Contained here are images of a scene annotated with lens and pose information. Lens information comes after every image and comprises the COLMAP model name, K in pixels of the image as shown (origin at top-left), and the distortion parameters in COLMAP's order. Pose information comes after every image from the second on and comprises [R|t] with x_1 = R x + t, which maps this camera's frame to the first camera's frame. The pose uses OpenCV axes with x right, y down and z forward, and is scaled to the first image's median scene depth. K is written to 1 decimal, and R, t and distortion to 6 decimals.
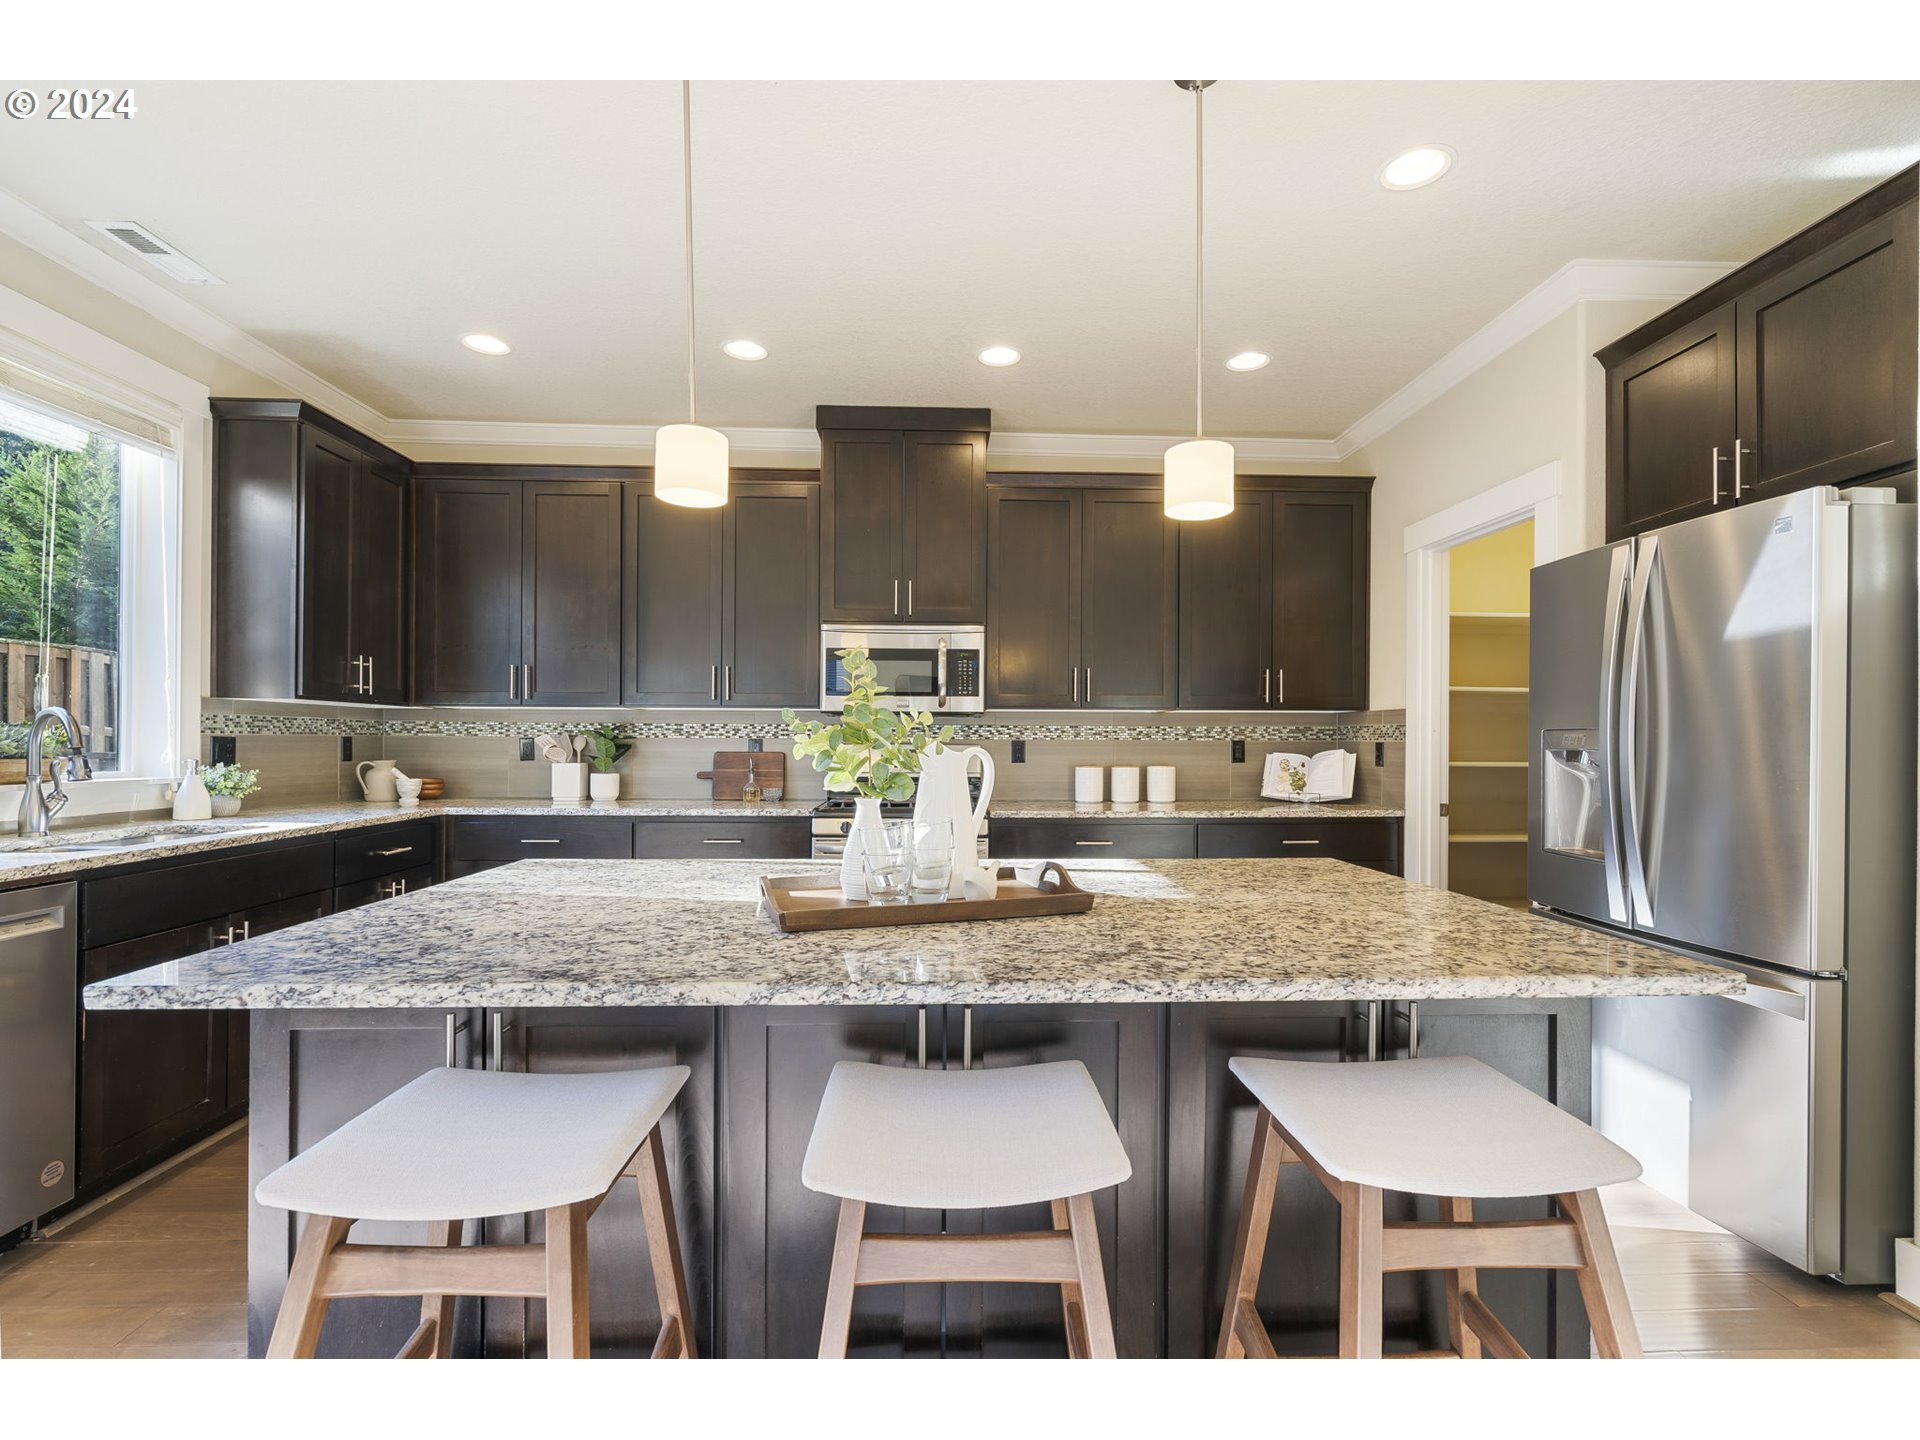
lens RADIAL K [[878.3, 0, 960.2], [0, 878.3, 743.0], [0, 0, 1]] dist [-0.005651, 0.002871]
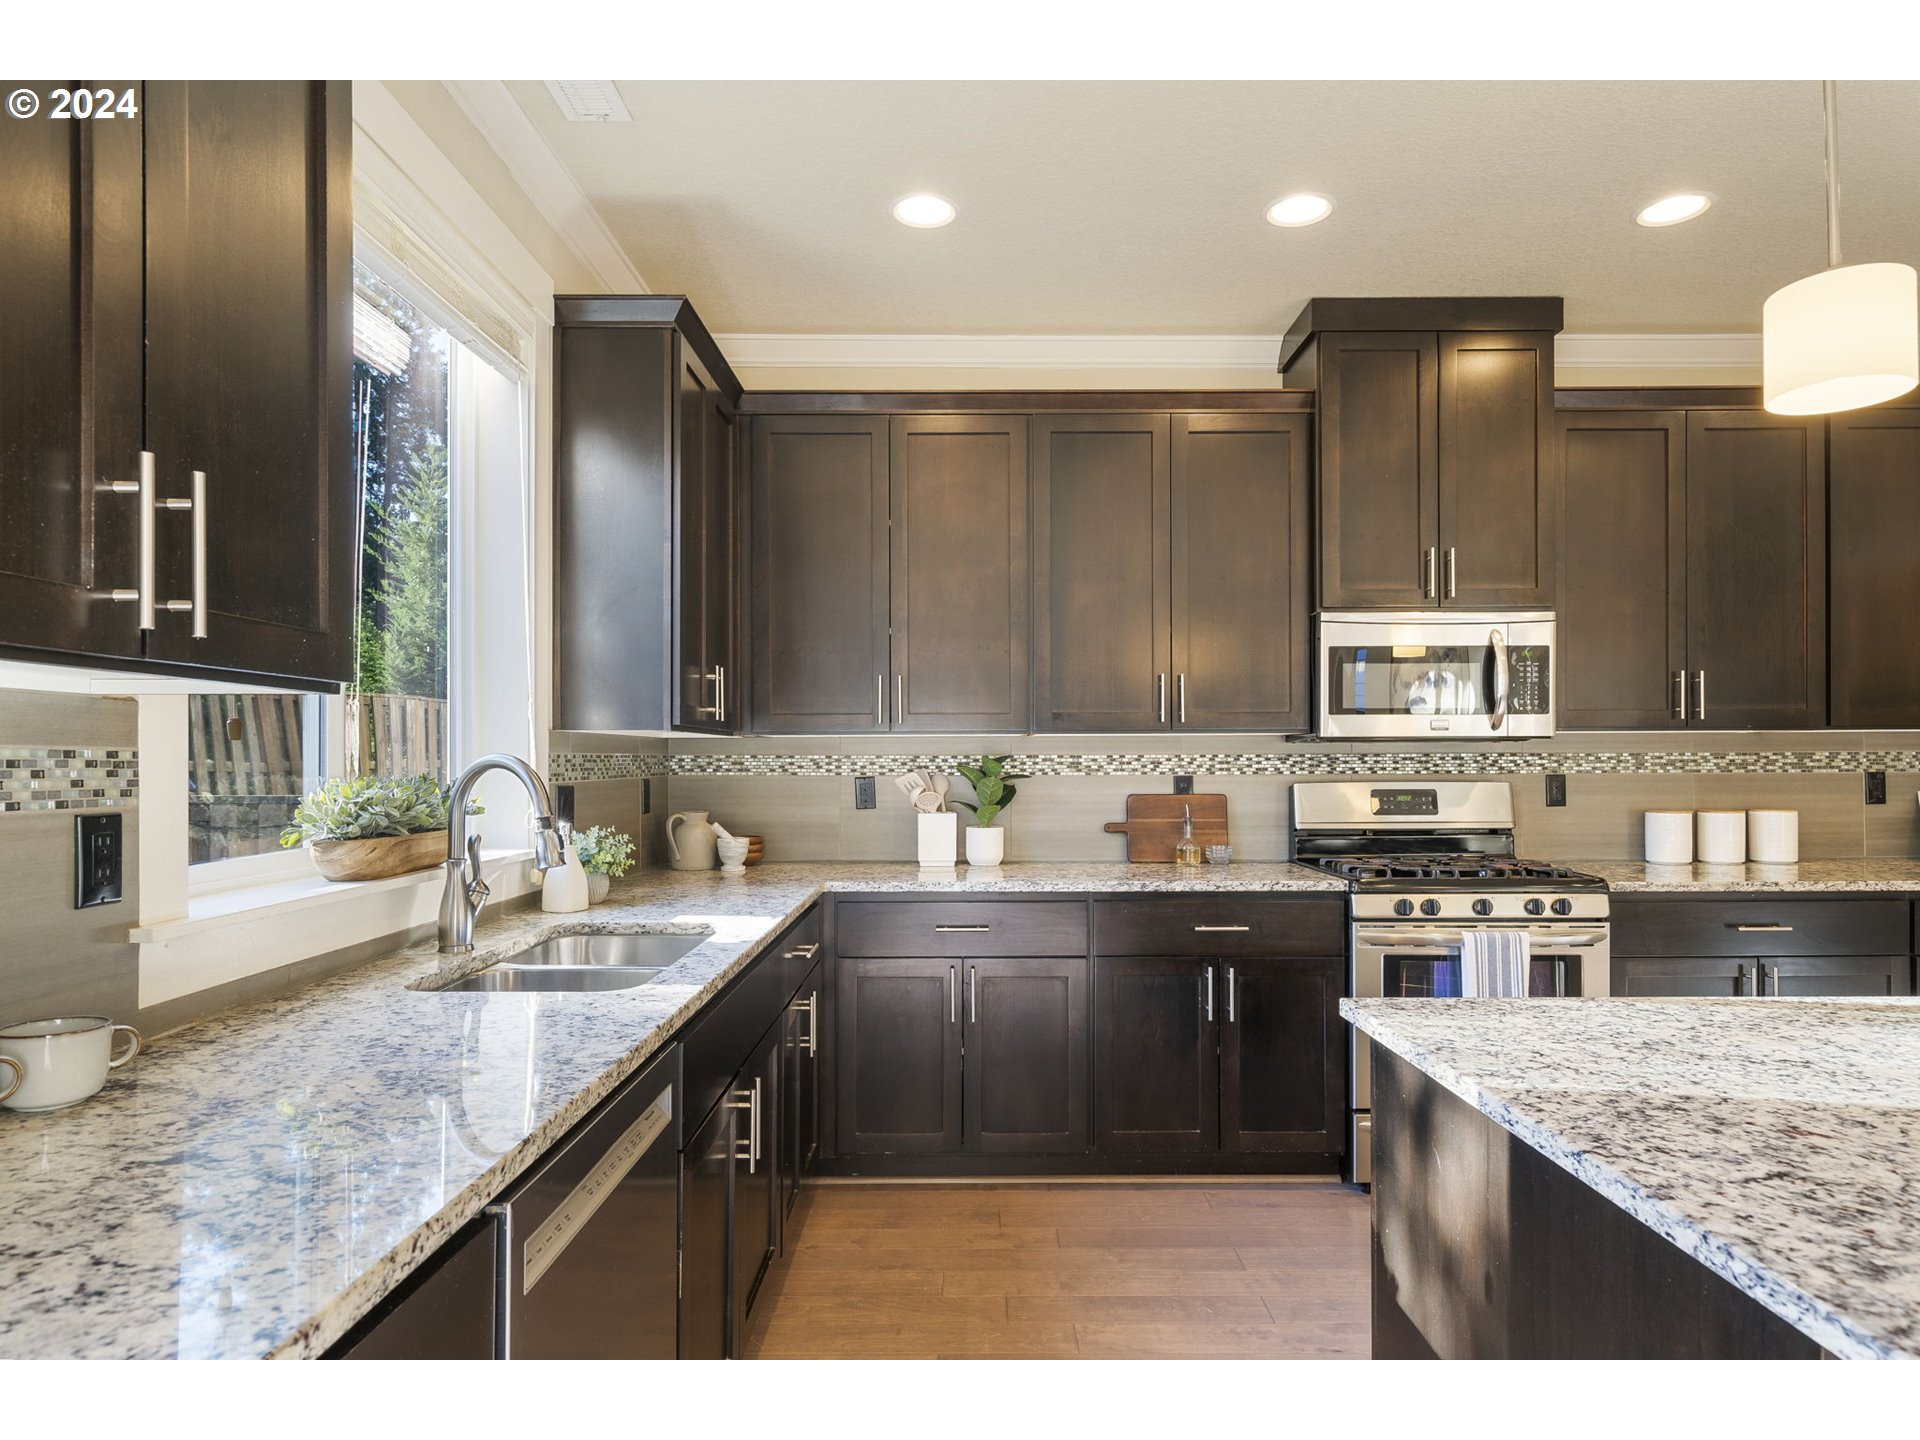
lens RADIAL K [[1100.0, 0, 973.4], [0, 1100.0, 754.9], [0, 0, 1]] dist [0.012630, -0.008370]
pose [[0.999357, -0.008561, -0.034823, -0.404599], [0.008454, 0.999959, -0.003224, -0.021819], [0.034850, 0.002928, 0.999388, 0.117222]]
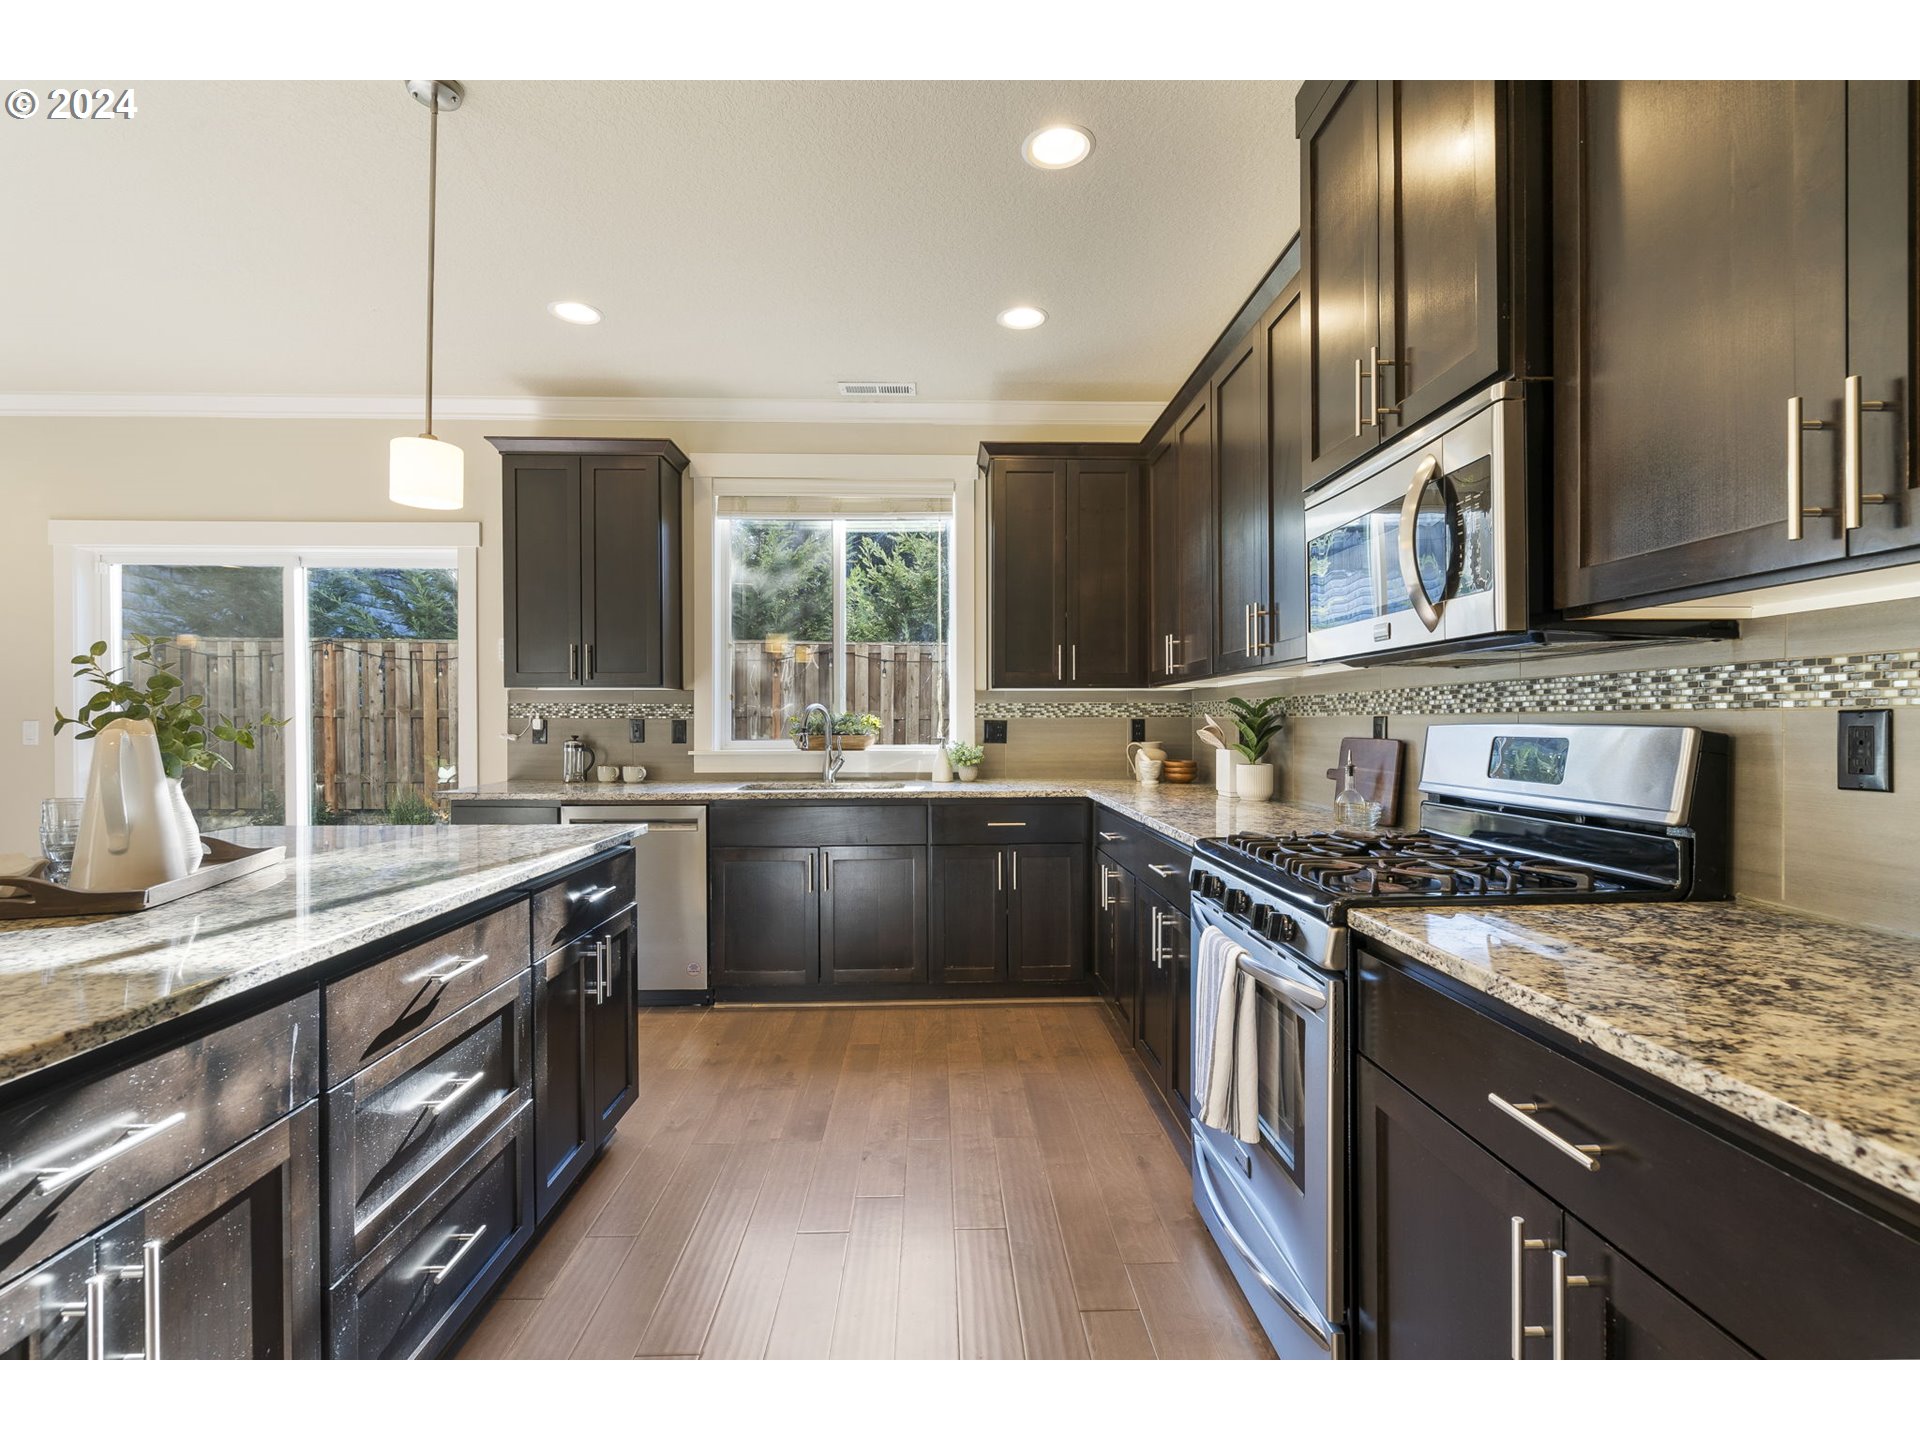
lens RADIAL K [[878.3, 0, 961.4], [0, 878.3, 726.8], [0, 0, 1]] dist [-0.005651, 0.002871]
pose [[-0.006611, 0.000427, -0.999978, 0.376292], [0.002980, 0.999995, 0.000407, 0.001592], [0.999974, -0.002978, -0.006612, 0.795179]]
